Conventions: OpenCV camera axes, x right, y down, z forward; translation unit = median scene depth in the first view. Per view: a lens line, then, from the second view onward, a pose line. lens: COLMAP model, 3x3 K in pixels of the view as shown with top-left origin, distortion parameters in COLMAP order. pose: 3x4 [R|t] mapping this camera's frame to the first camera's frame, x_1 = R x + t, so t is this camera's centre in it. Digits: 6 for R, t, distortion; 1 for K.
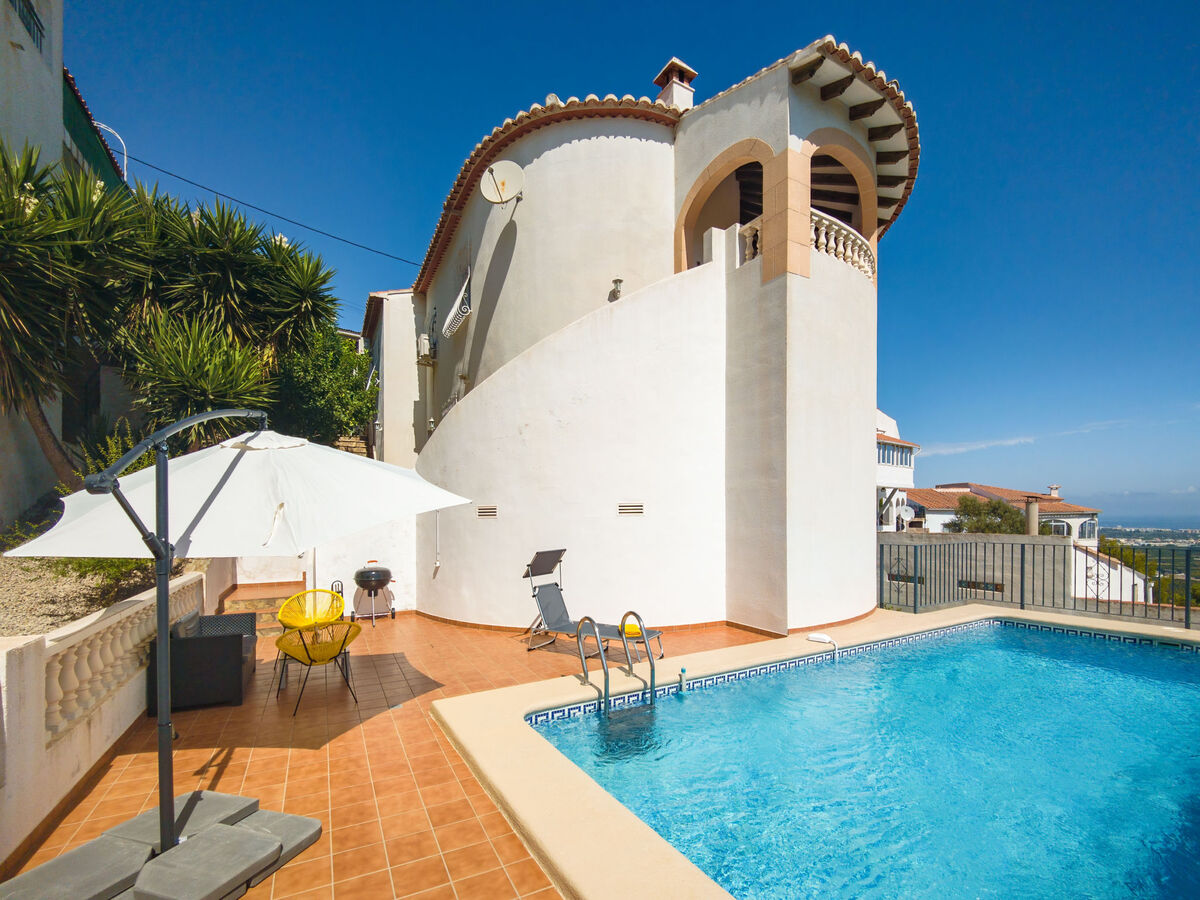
lens RADIAL K [[534.3, 0, 598.8], [0, 534.3, 508.9], [0, 0, 1]] dist [0.019848, -0.020799]
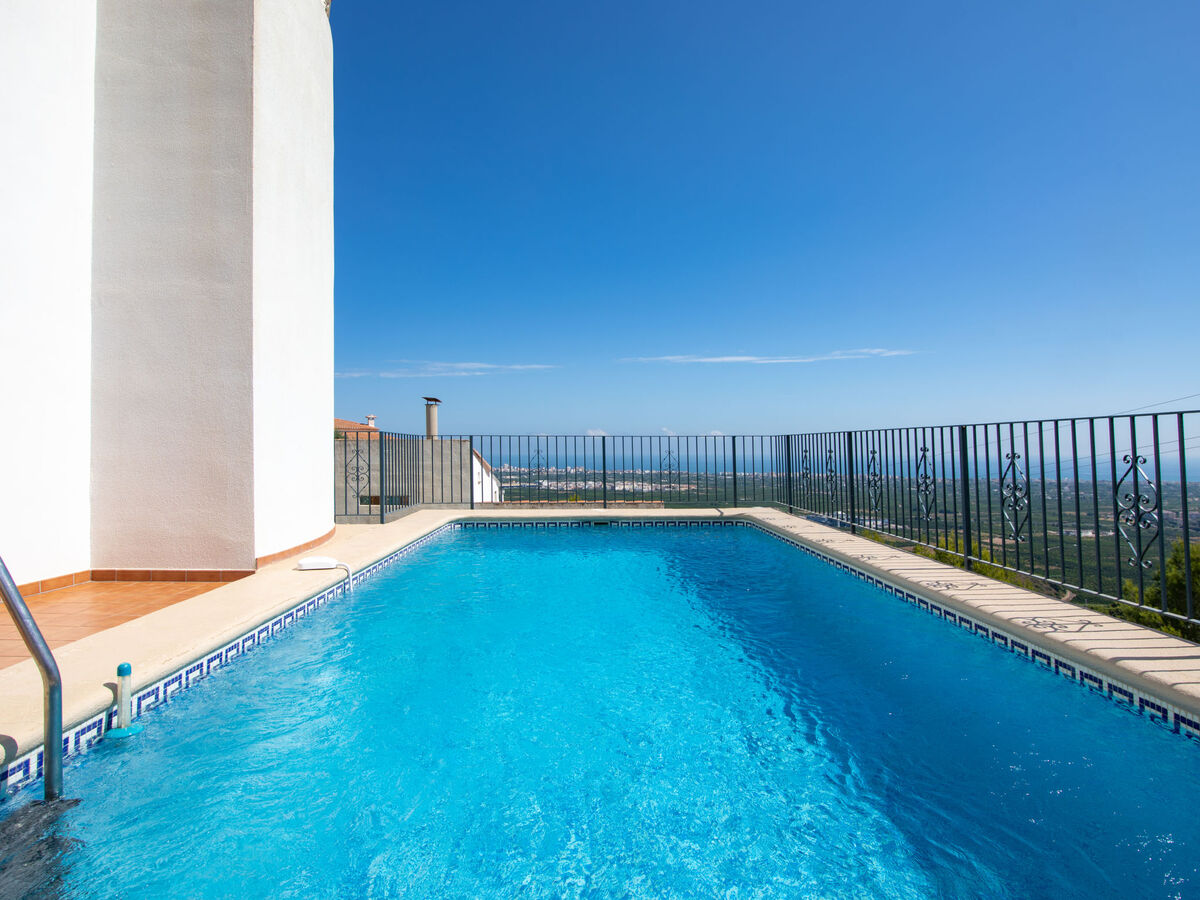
lens RADIAL K [[644.6, 0, 593.2], [0, 644.6, 436.7], [0, 0, 1]] dist [-0.004282, 0.000189]
pose [[0.460372, 0.036019, 0.886995, -0.060217], [-0.015177, 0.999350, -0.032704, 0.101681], [-0.887597, 0.001594, 0.460619, 0.345699]]
